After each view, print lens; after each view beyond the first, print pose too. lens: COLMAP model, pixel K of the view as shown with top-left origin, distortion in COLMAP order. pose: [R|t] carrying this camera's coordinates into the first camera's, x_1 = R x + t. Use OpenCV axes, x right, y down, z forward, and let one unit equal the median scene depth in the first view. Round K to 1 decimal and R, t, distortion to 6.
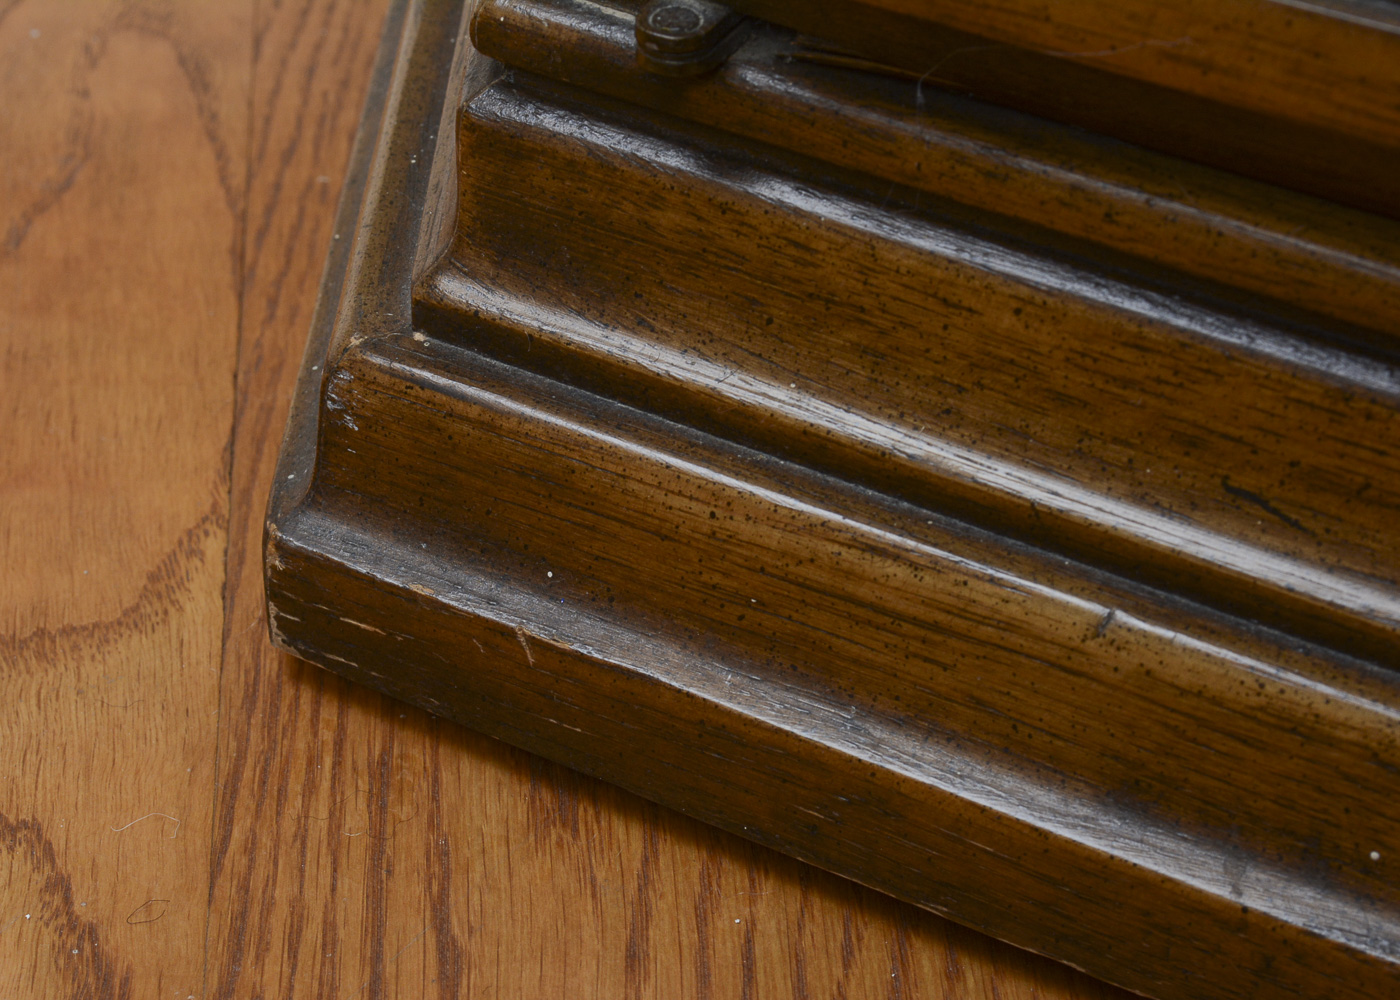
lens RADIAL K [[3320.9, 0, 700.6], [0, 3320.9, 500.9], [0, 0, 1]] dist [-0.007654, 0.000000]
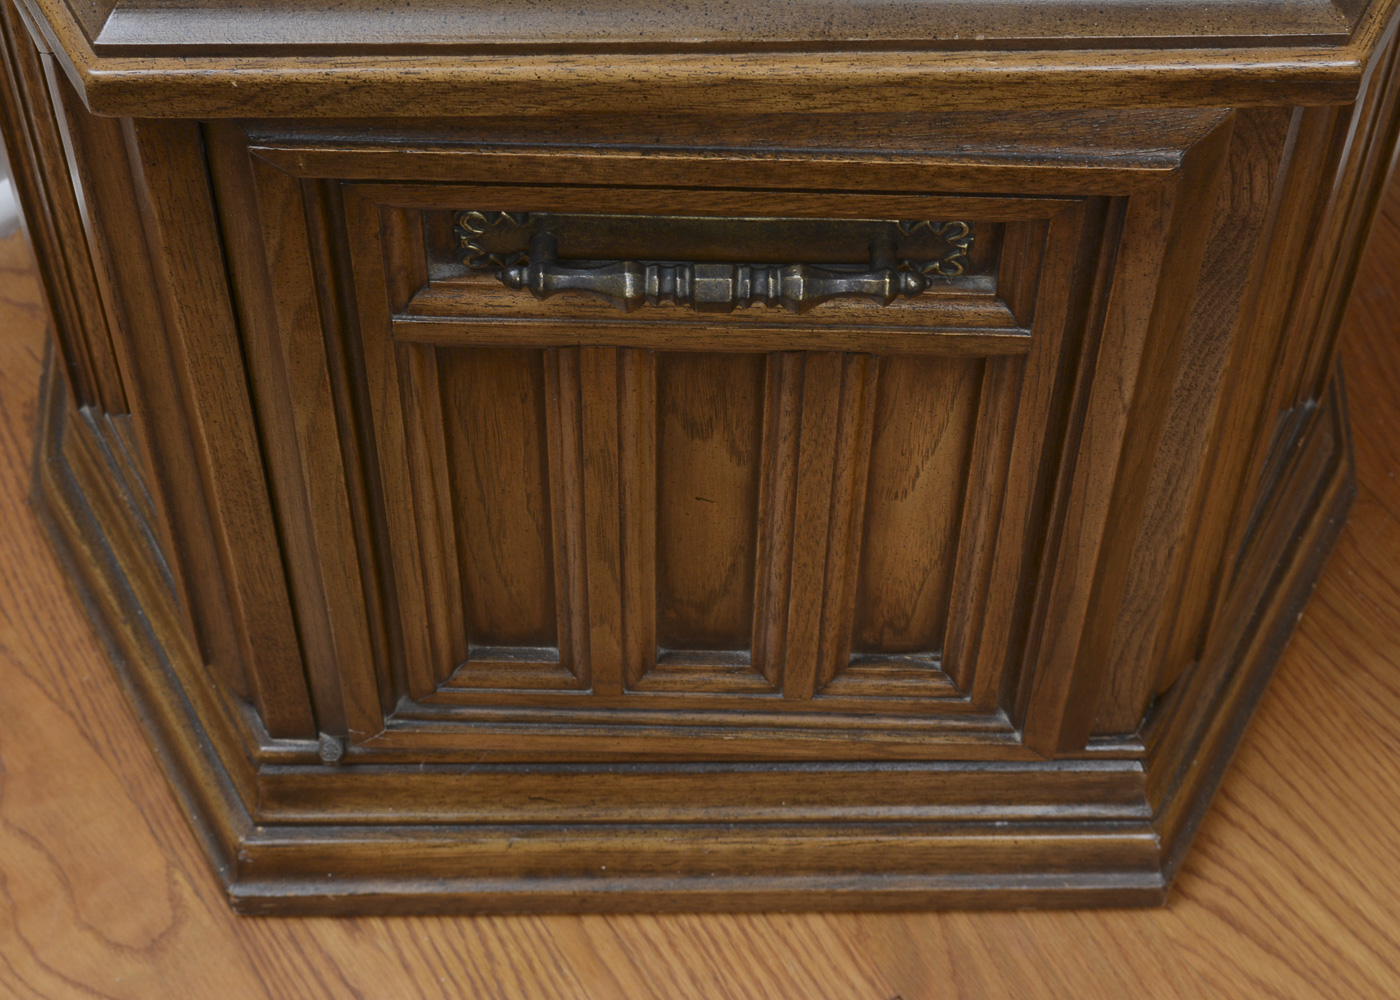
lens RADIAL K [[3320.9, 0, 696.8], [0, 3320.9, 506.2], [0, 0, 1]] dist [-0.007654, 0.000000]
pose [[0.861086, -0.446700, 0.242878, -0.347469], [0.316036, 0.844401, 0.432560, -1.495452], [-0.398311, -0.295713, 0.868275, -1.736214]]
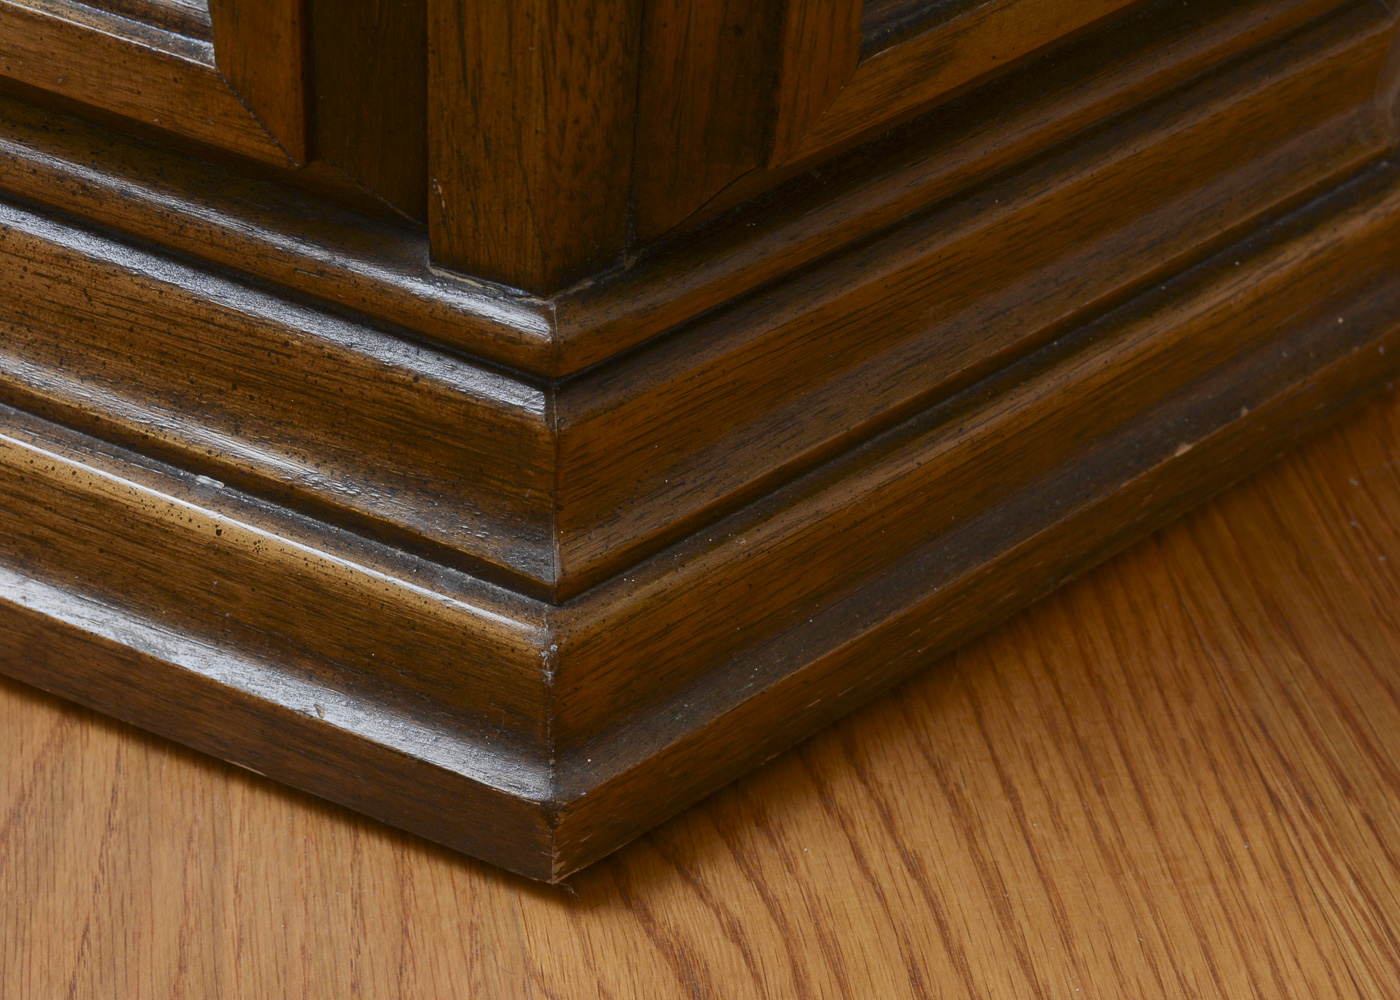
lens RADIAL K [[2679.8, 0, 699.2], [0, 2679.8, 494.8], [0, 0, 1]] dist [0.016841, 0.000000]
pose [[0.991927, -0.052061, 0.115632, 0.570117], [0.032994, 0.986392, 0.161069, 0.015489], [-0.122444, -0.155953, 0.980146, -0.258851]]
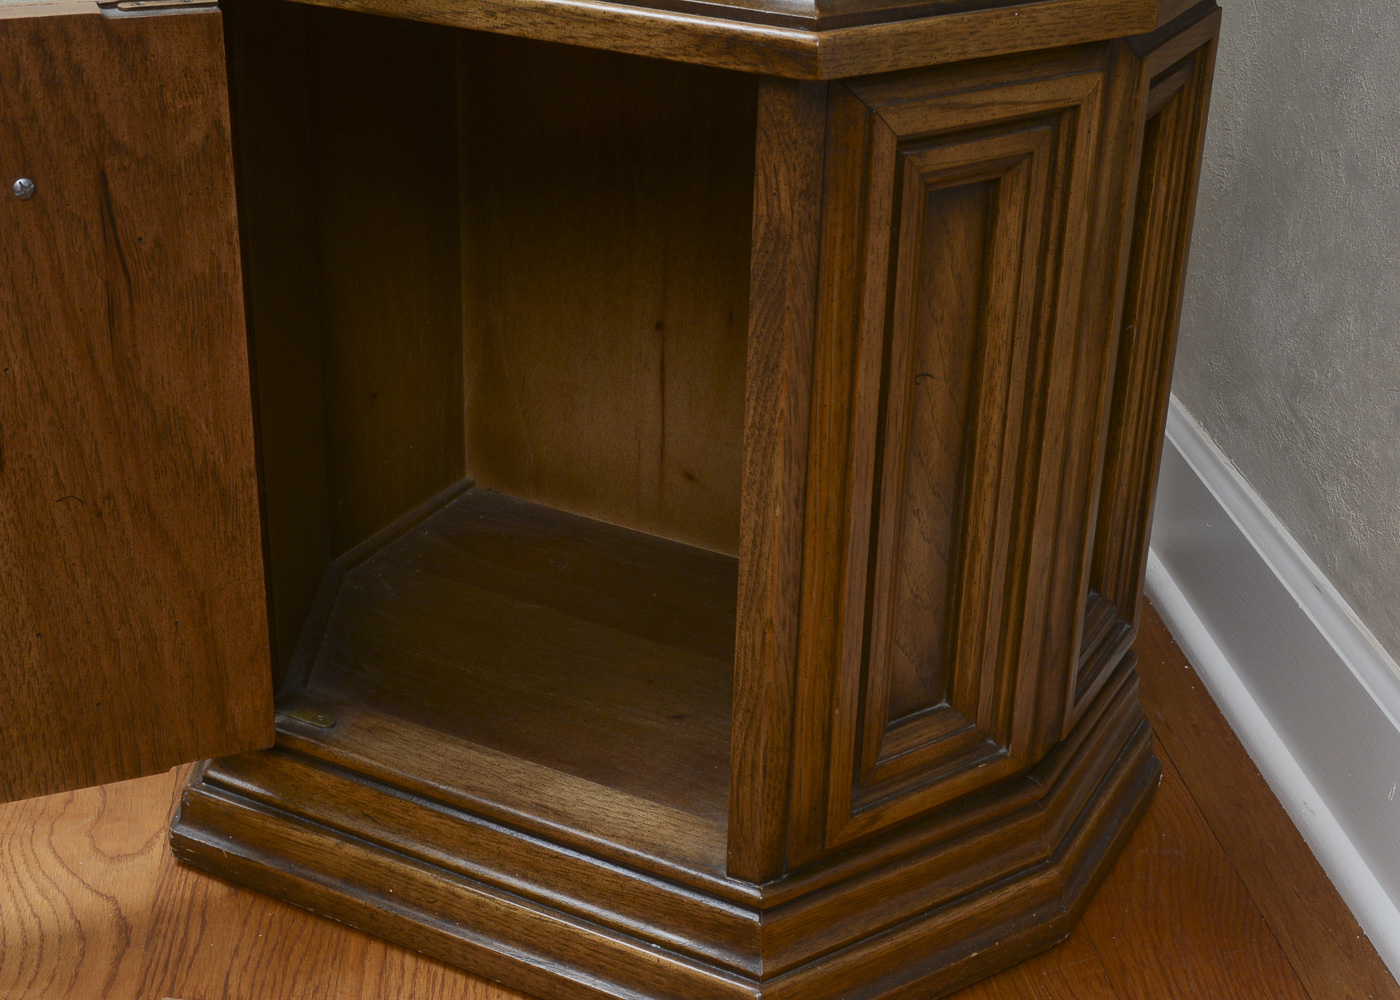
lens RADIAL K [[2073.4, 0, 686.4], [0, 2073.4, 503.3], [0, 0, 1]] dist [-0.027473, 0.000000]
pose [[0.999459, -0.012997, 0.030215, 0.475693], [0.018071, 0.984530, -0.174281, 0.073969], [-0.027483, 0.174732, 0.984232, -1.784588]]
